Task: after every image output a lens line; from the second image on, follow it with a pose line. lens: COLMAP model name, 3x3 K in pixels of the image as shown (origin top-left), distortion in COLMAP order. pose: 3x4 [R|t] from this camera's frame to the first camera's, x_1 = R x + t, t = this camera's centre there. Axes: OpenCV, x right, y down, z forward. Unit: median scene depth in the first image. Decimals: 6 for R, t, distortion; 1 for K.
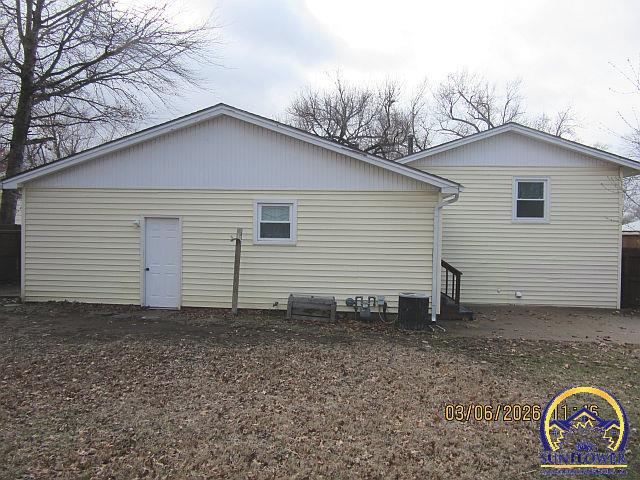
lens RADIAL K [[483.9, 0, 320.0], [0, 483.9, 240.0], [0, 0, 1]] dist [-0.002228, -0.000375]
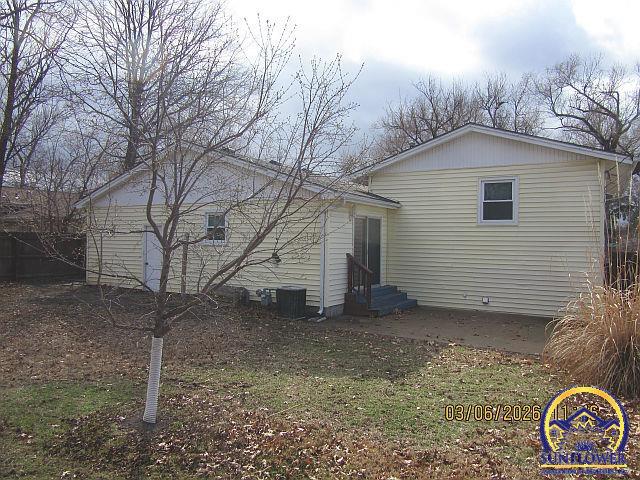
lens RADIAL K [[483.9, 0, 320.0], [0, 483.9, 240.0], [0, 0, 1]] dist [-0.002228, -0.000375]
pose [[0.897736, -0.002288, -0.440527, 0.539919], [-0.009053, 0.999680, -0.023640, 0.018790], [0.440440, 0.025211, 0.897428, -0.005147]]
